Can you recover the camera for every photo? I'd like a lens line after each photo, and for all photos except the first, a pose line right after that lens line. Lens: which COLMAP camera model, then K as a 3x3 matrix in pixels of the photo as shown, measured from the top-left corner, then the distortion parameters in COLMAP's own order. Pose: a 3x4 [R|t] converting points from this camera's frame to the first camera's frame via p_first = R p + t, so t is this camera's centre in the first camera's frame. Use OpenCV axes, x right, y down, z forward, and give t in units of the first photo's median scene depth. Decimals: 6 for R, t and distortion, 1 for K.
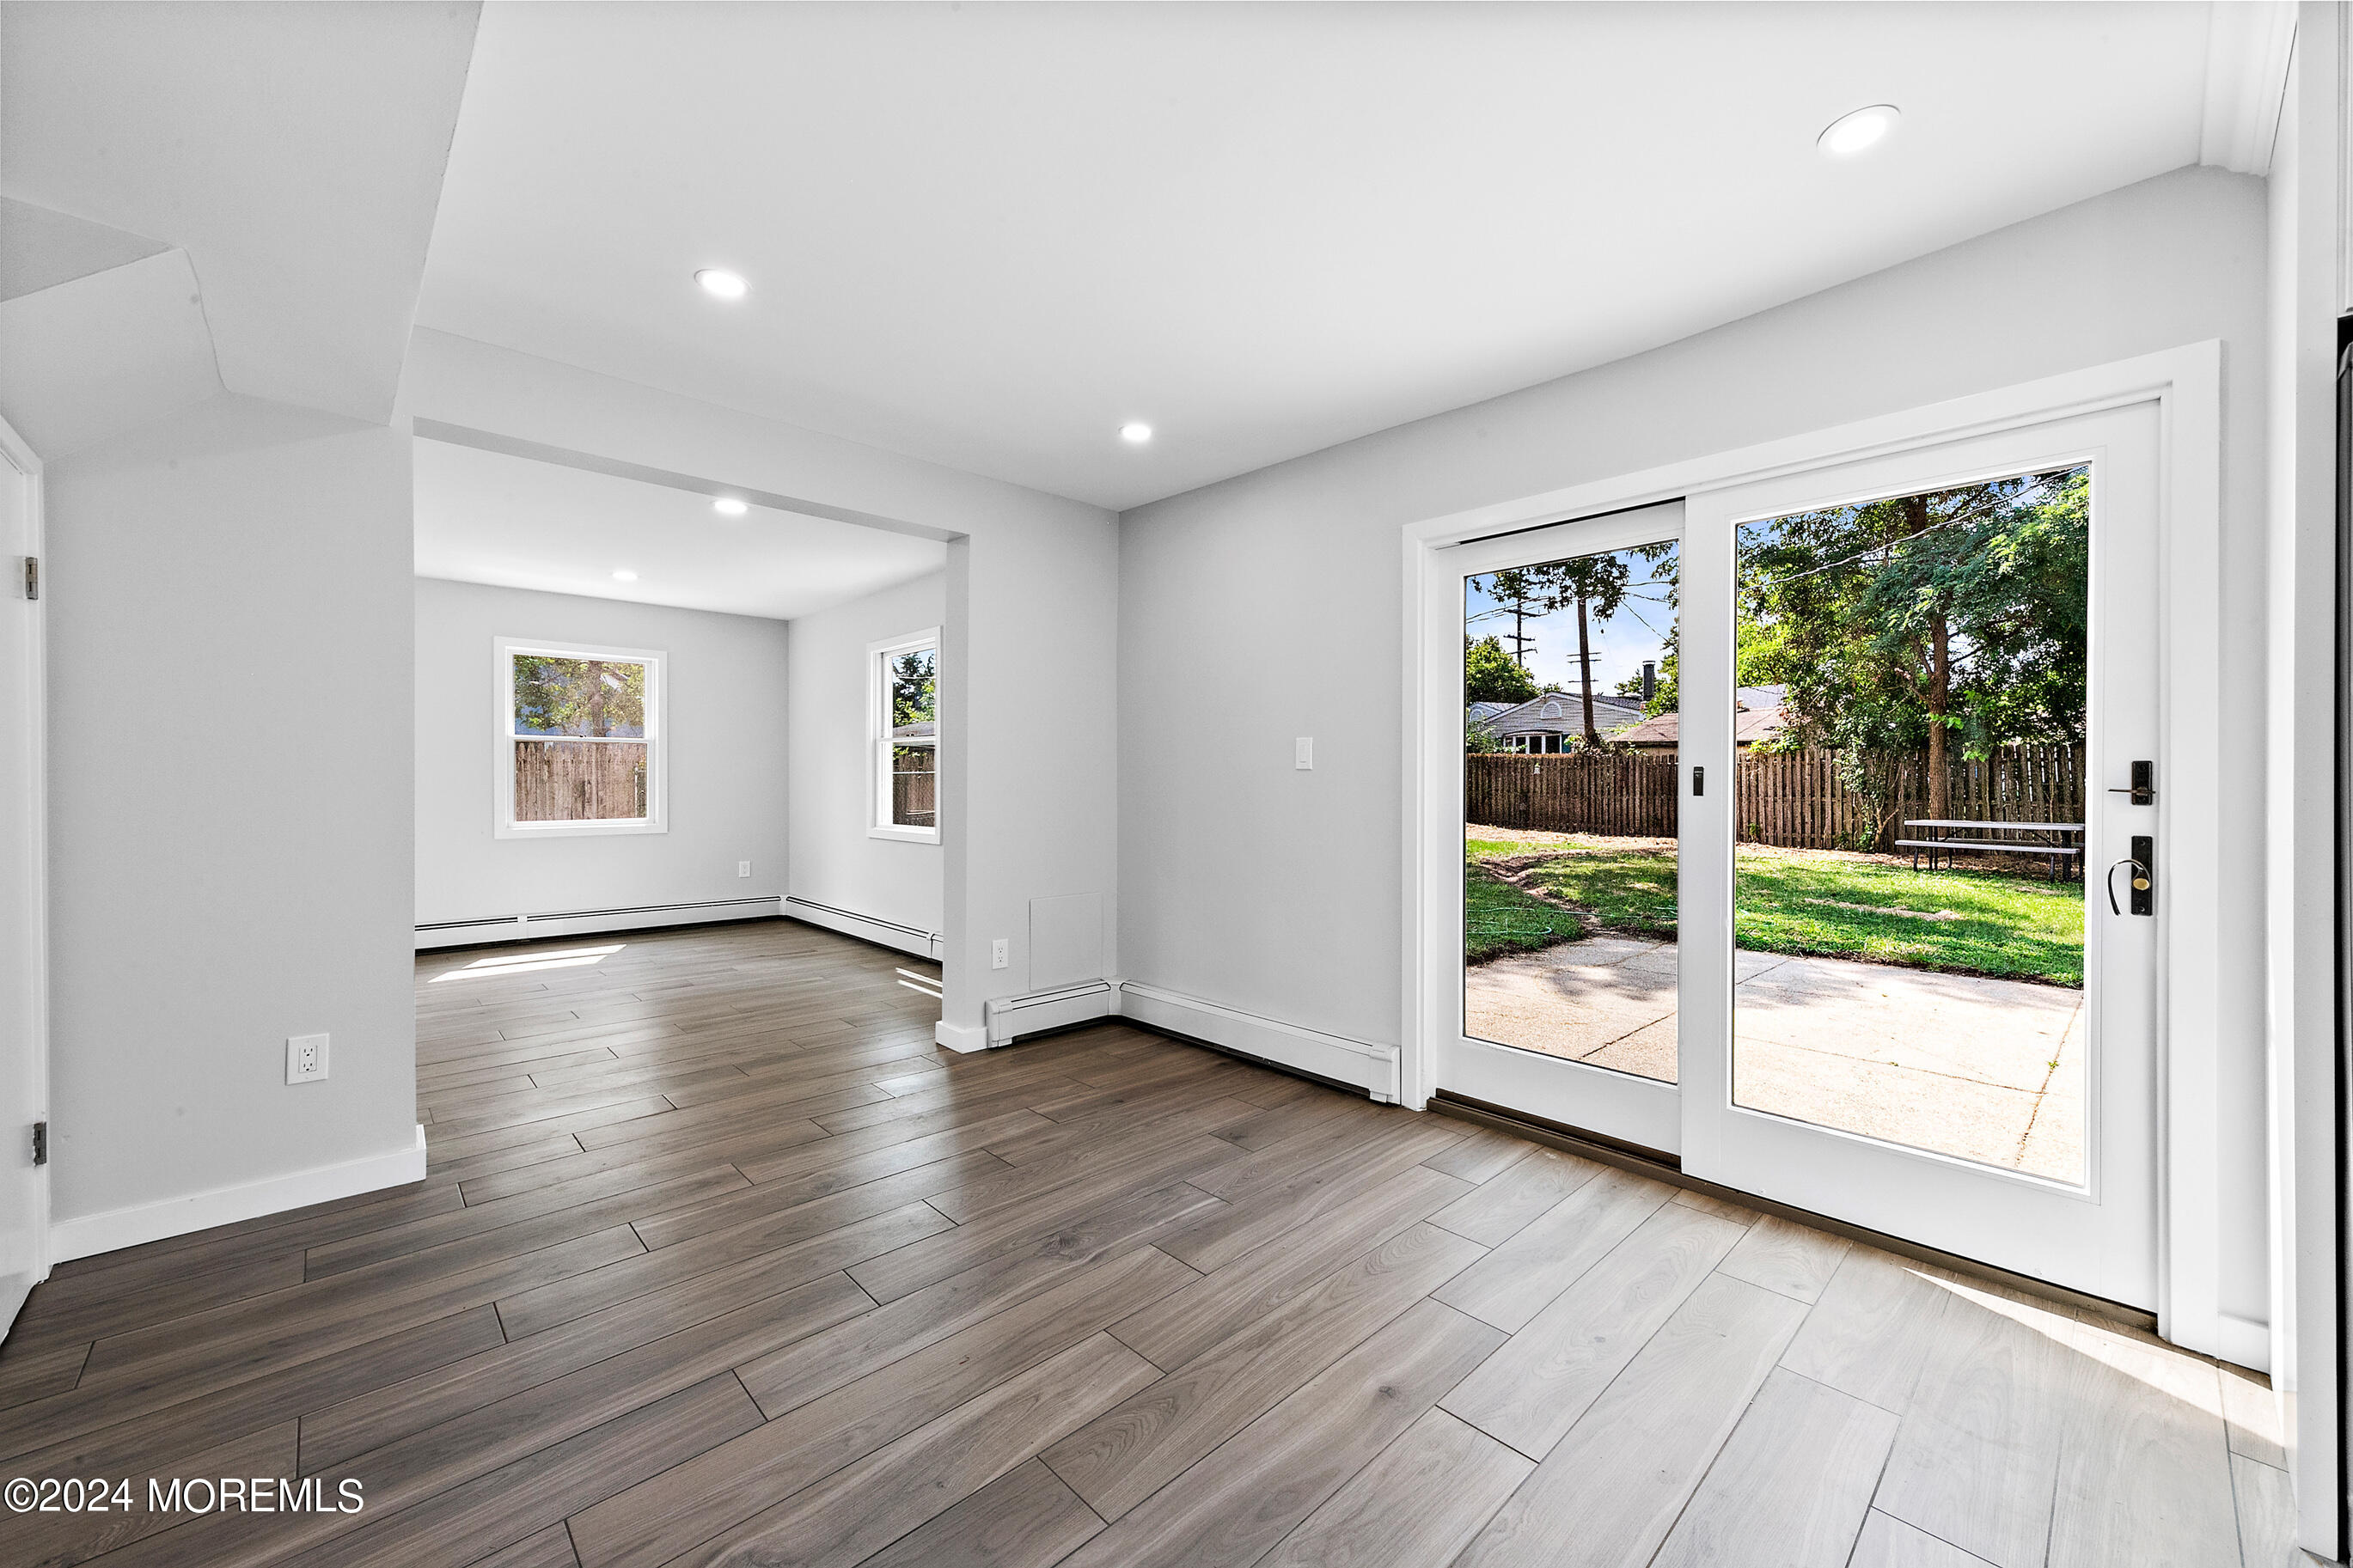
lens RADIAL K [[906.9, 0, 1192.4], [0, 906.9, 779.6], [0, 0, 1]] dist [0.006724, -0.000475]
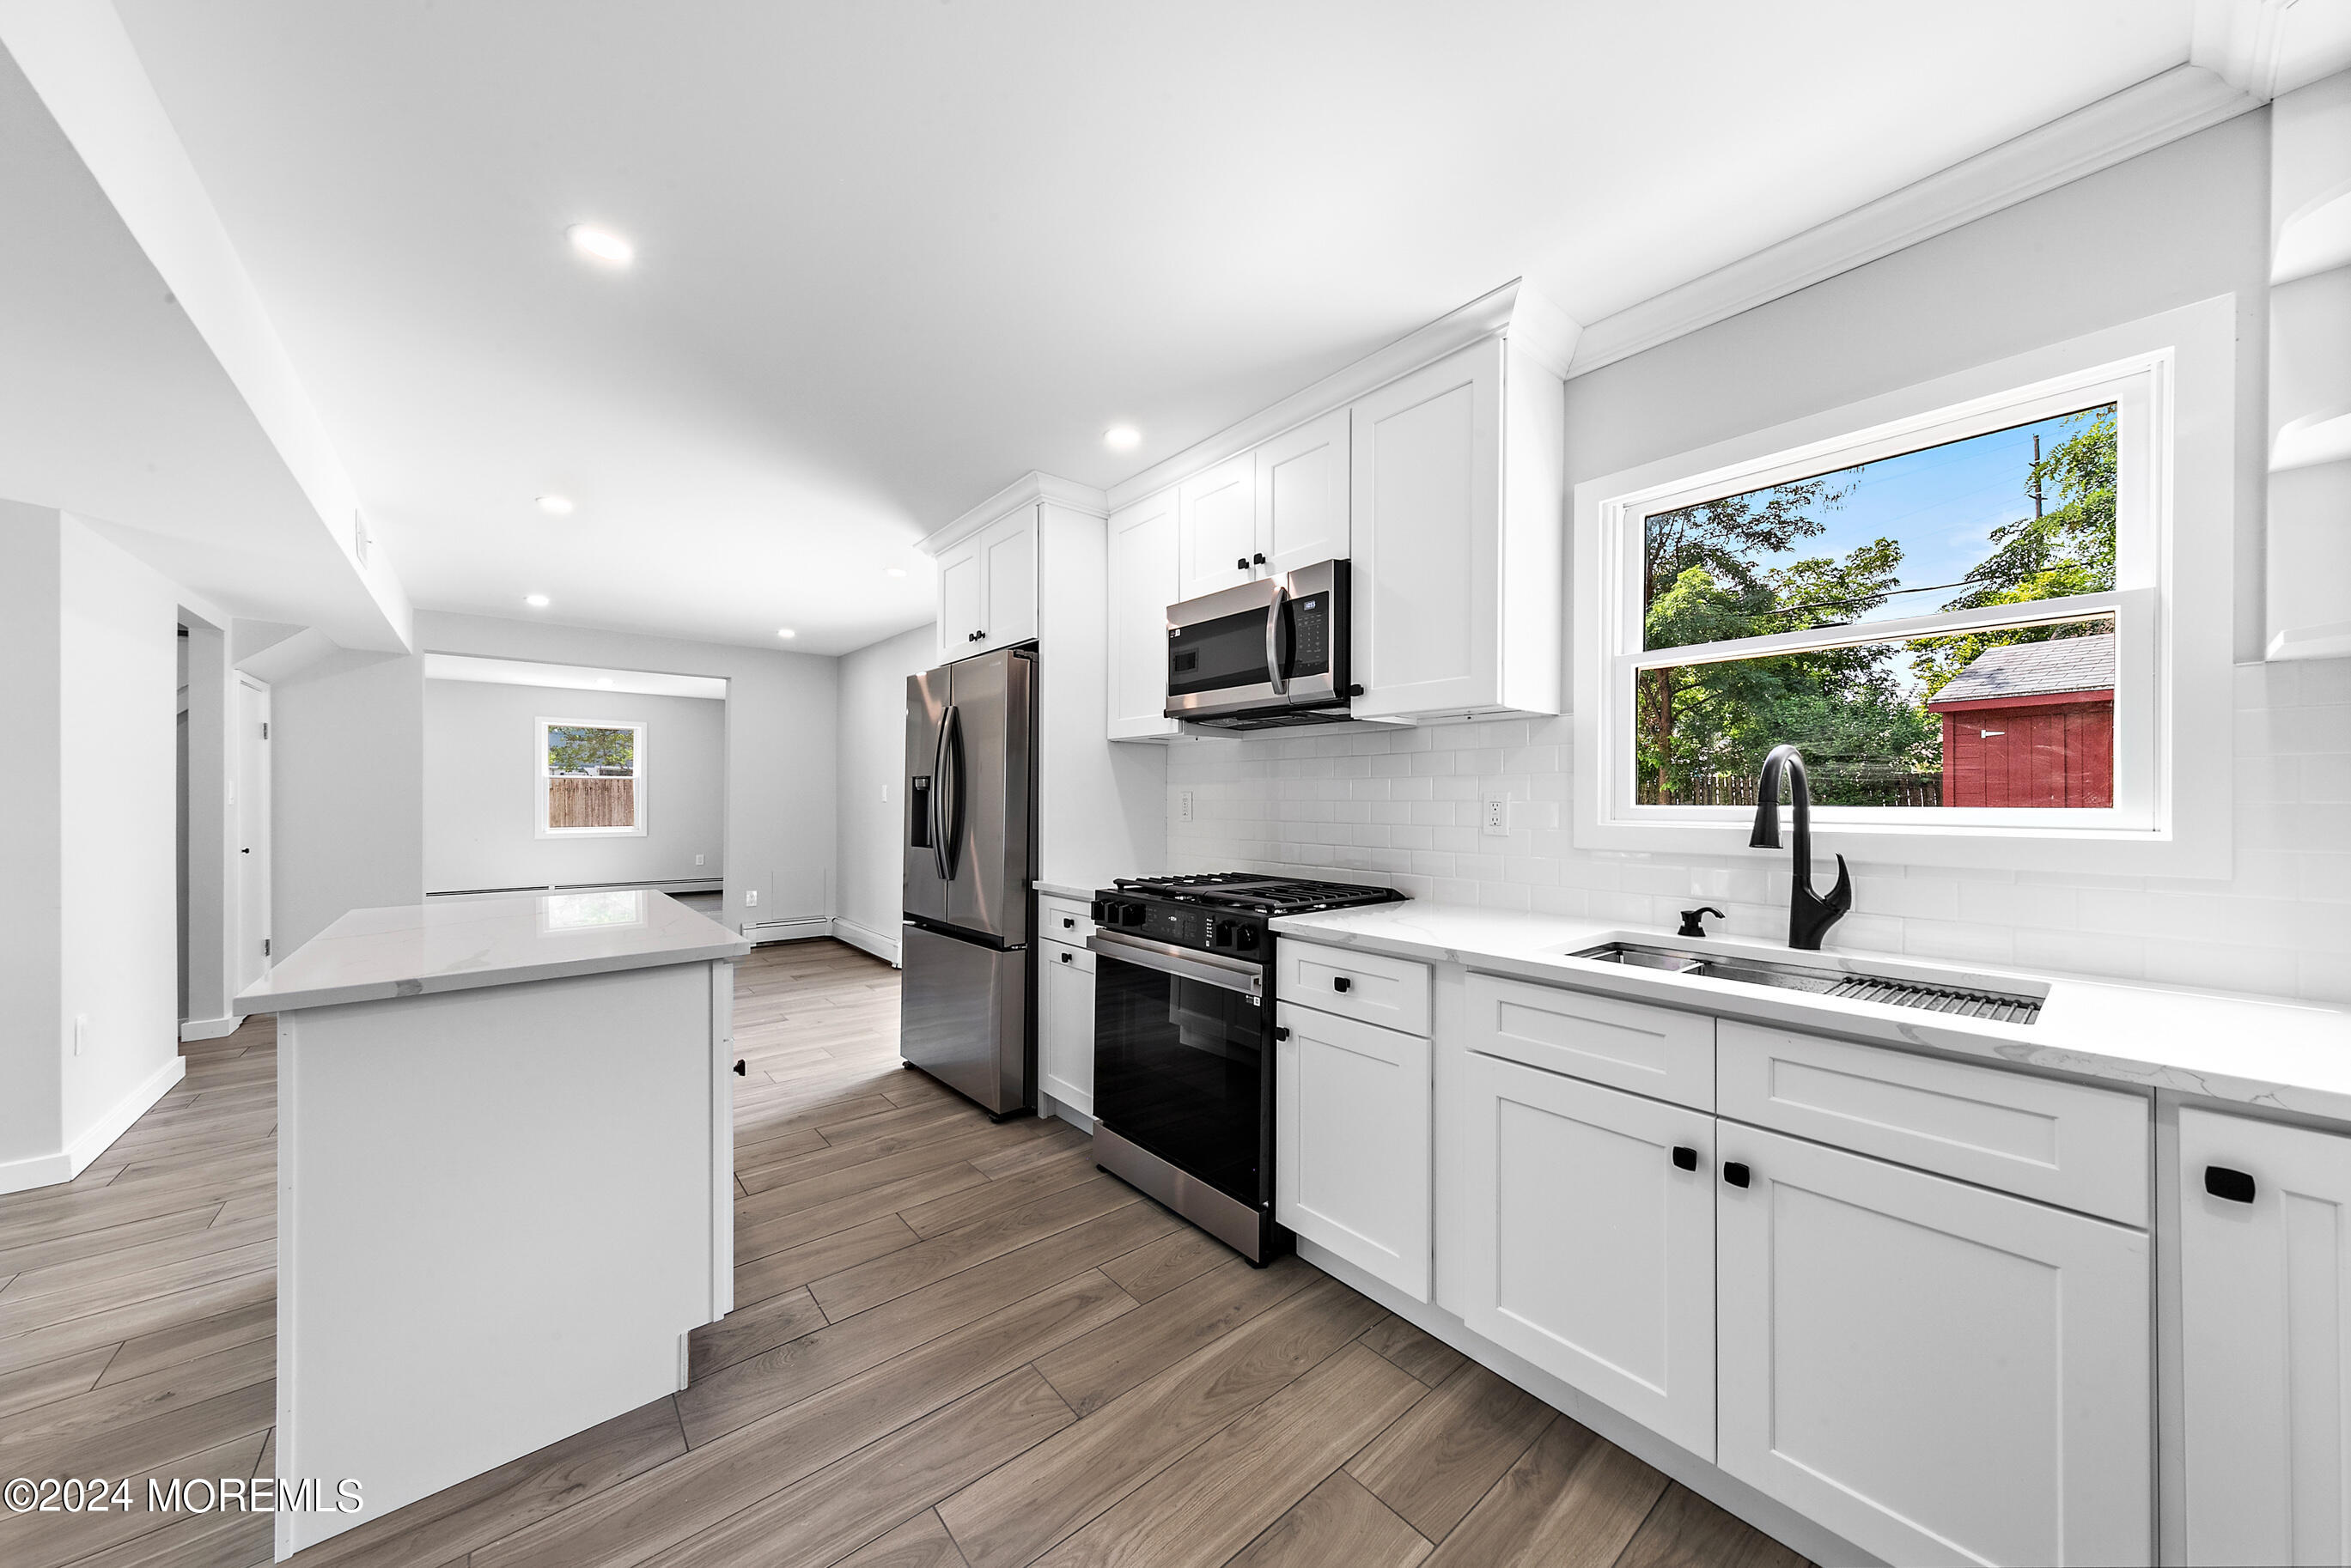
lens RADIAL K [[800.4, 0, 1177.4], [0, 800.4, 795.3], [0, 0, 1]] dist [0.007007, -0.000762]
pose [[0.998018, 0.000177, -0.062932, 0.213632], [-0.000237, 1.000000, -0.000940, -0.005429], [0.062932, 0.000953, 0.998017, -0.164109]]
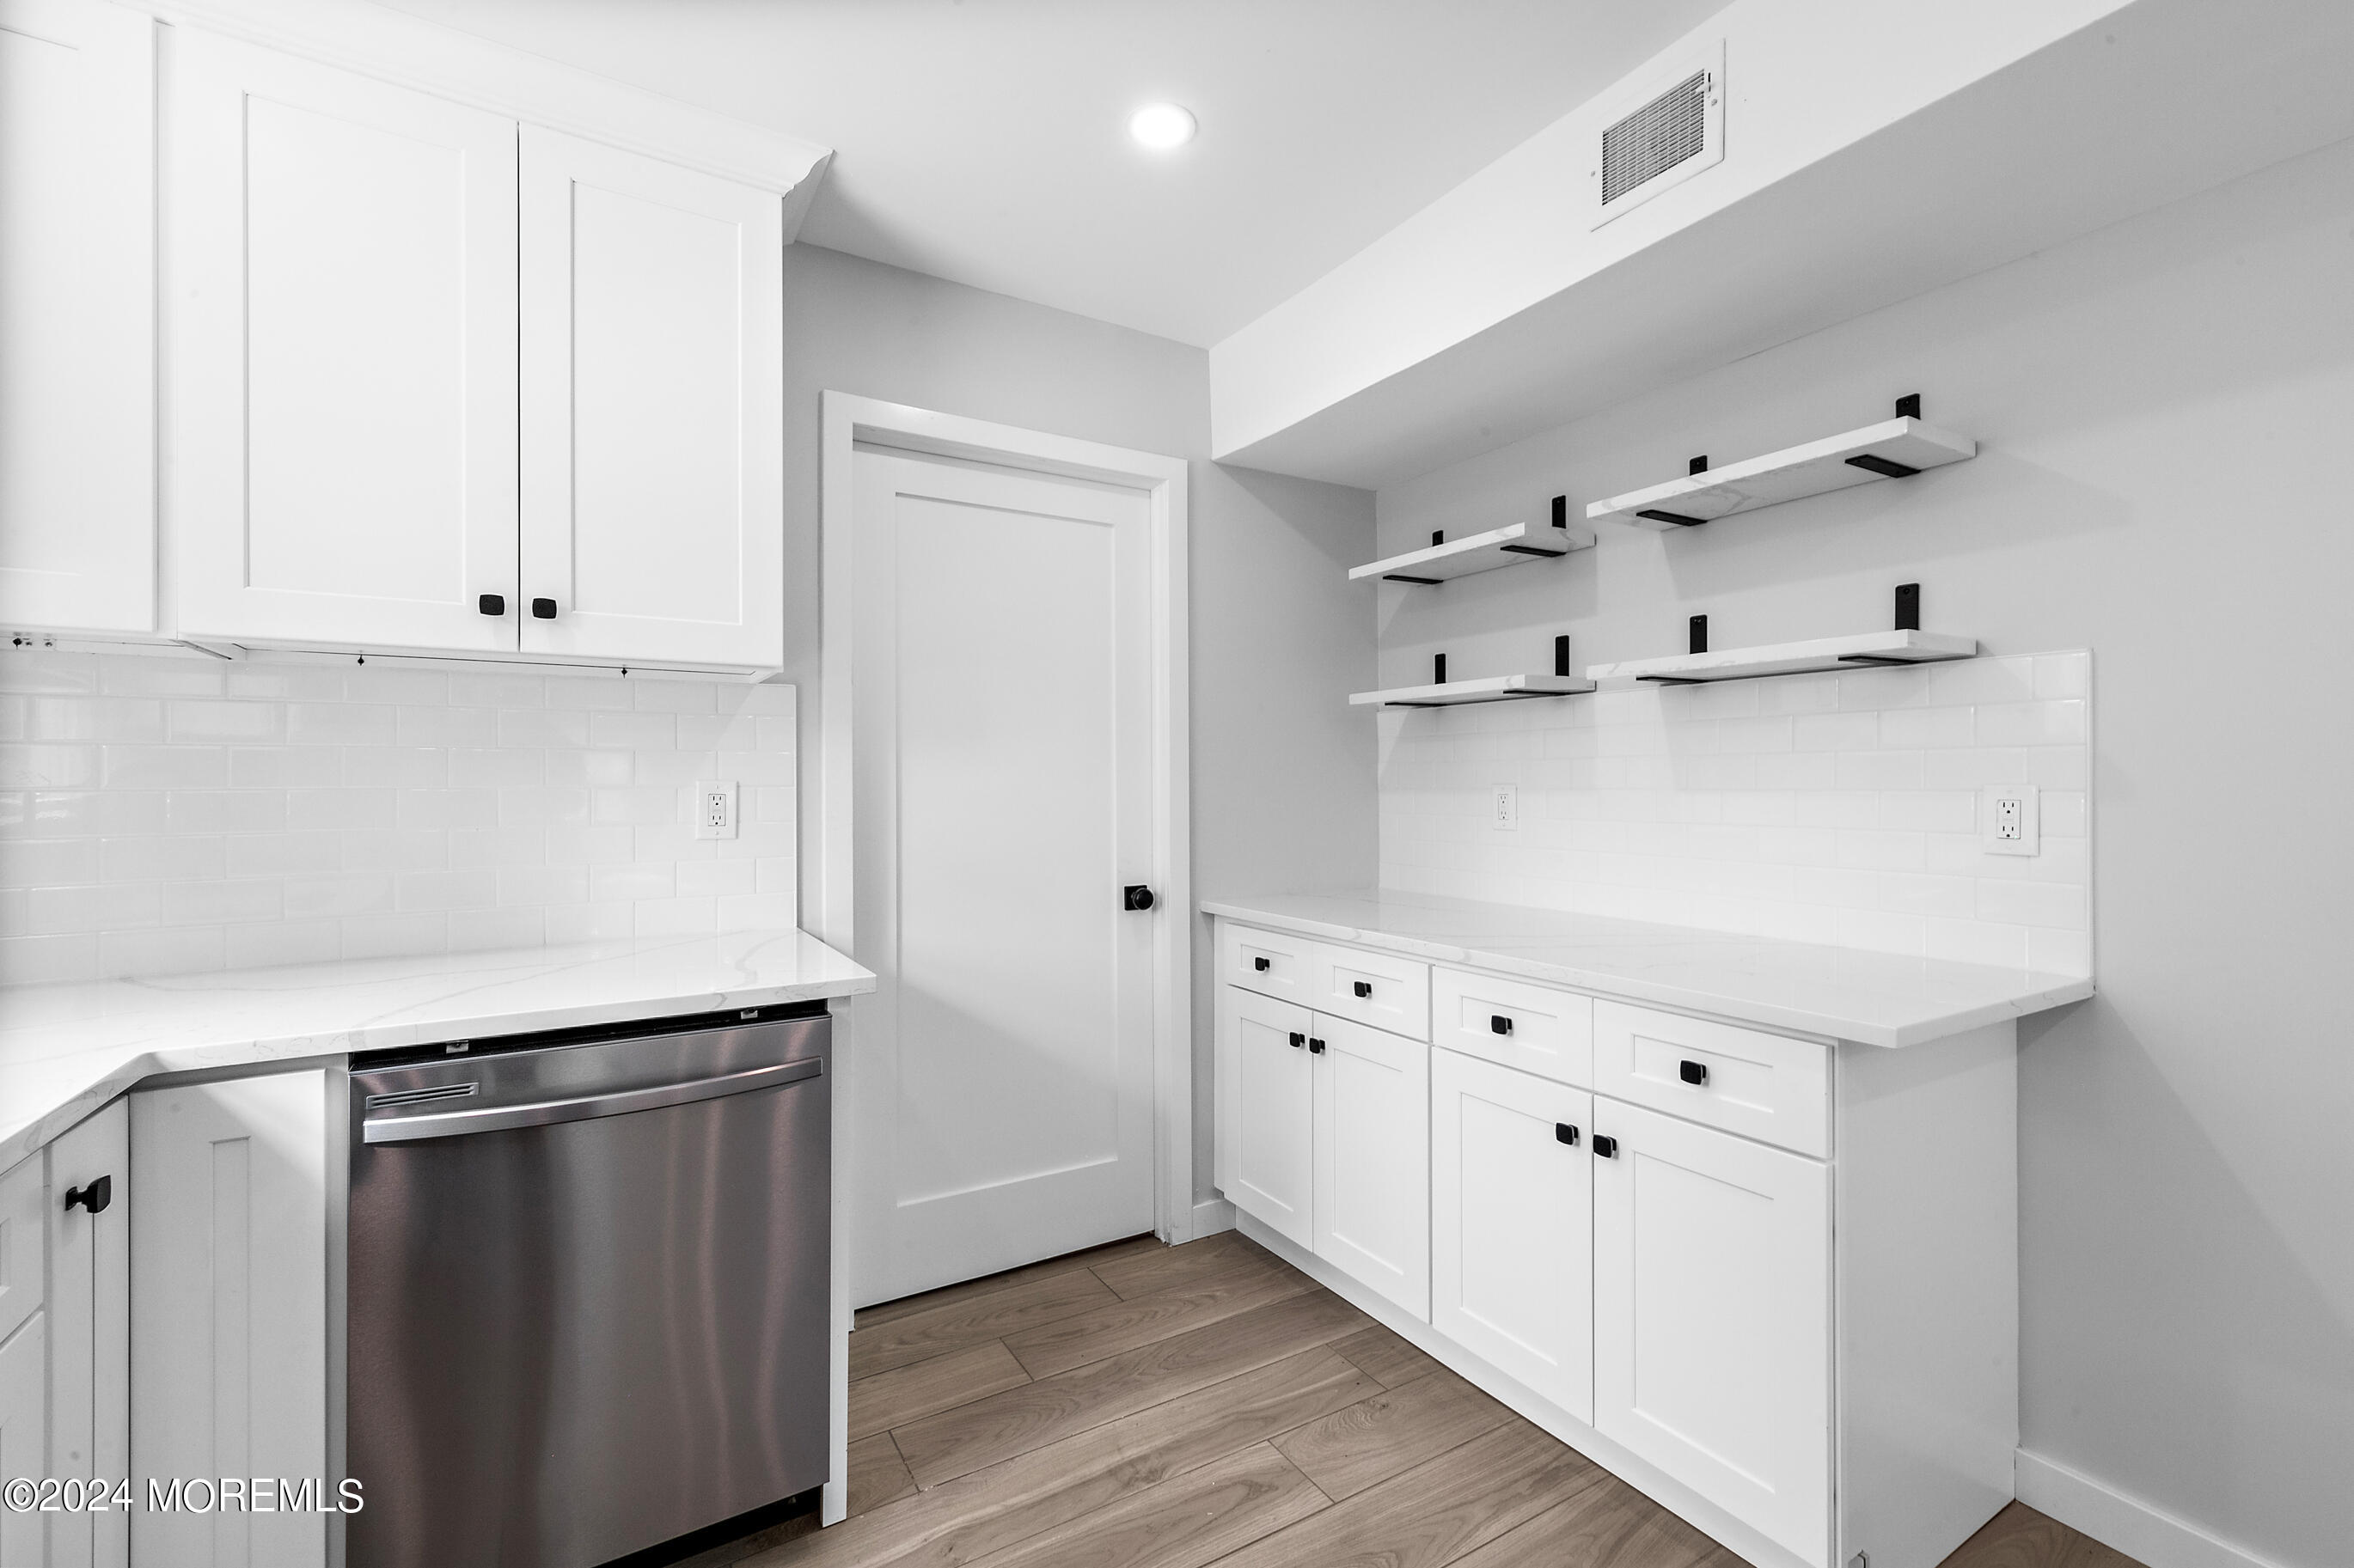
lens RADIAL K [[1010.0, 0, 1186.4], [0, 1010.0, 783.2], [0, 0, 1]] dist [-0.002629, -0.000260]
pose [[-0.979398, 0.001259, 0.201935, 0.197623], [0.001556, 0.999998, 0.001311, -0.005708], [-0.201933, 0.001599, -0.979398, -0.036578]]
